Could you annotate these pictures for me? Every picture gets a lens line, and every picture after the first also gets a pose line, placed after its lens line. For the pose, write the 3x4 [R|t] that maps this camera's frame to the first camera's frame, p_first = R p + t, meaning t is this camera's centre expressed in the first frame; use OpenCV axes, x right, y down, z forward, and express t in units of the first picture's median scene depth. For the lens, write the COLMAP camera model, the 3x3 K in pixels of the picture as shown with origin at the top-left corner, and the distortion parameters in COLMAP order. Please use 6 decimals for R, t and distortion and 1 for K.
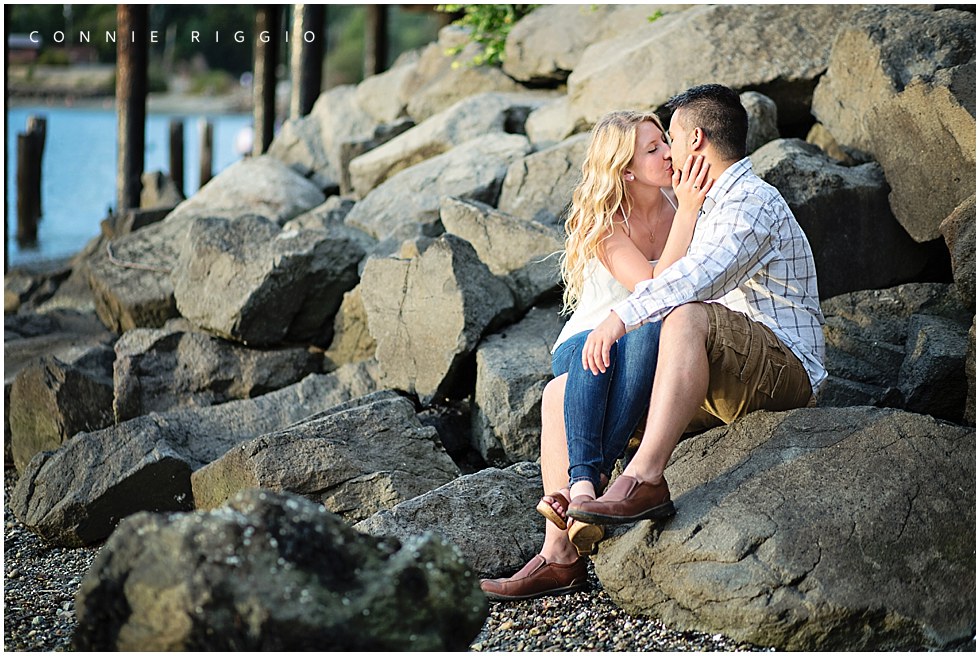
lens RADIAL K [[2374.4, 0, 490.0], [0, 2374.4, 328.0], [0, 0, 1]] dist [-0.037653, -1.211355]
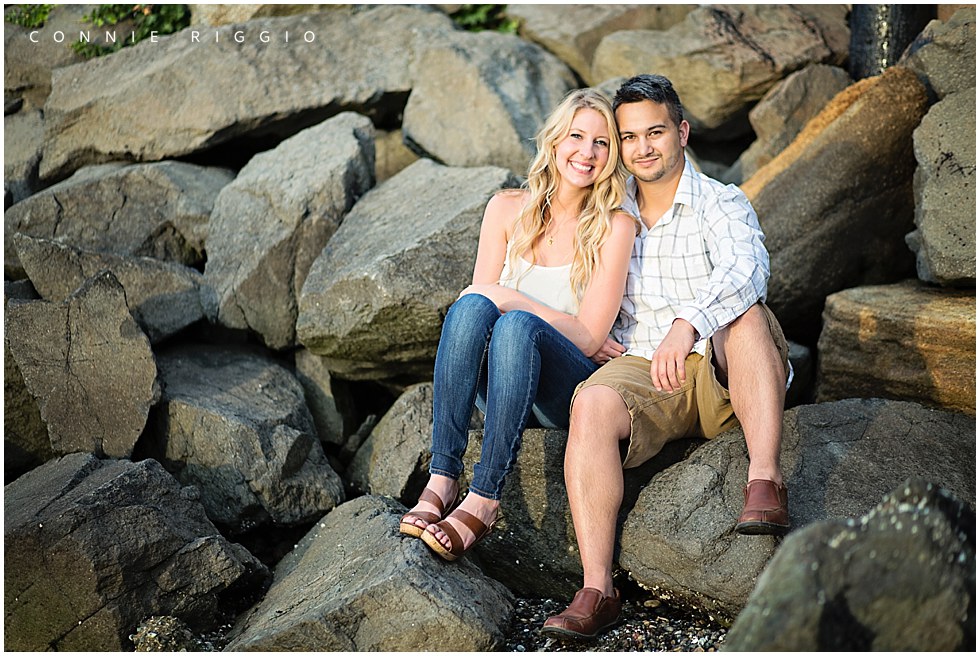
lens RADIAL K [[2374.4, 0, 490.0], [0, 2374.4, 328.0], [0, 0, 1]] dist [-0.037653, -1.211355]
pose [[0.791596, -0.043710, 0.609479, -0.433738], [0.074555, 0.996895, -0.025338, 0.013500], [-0.606479, 0.065497, 0.792397, 0.238512]]
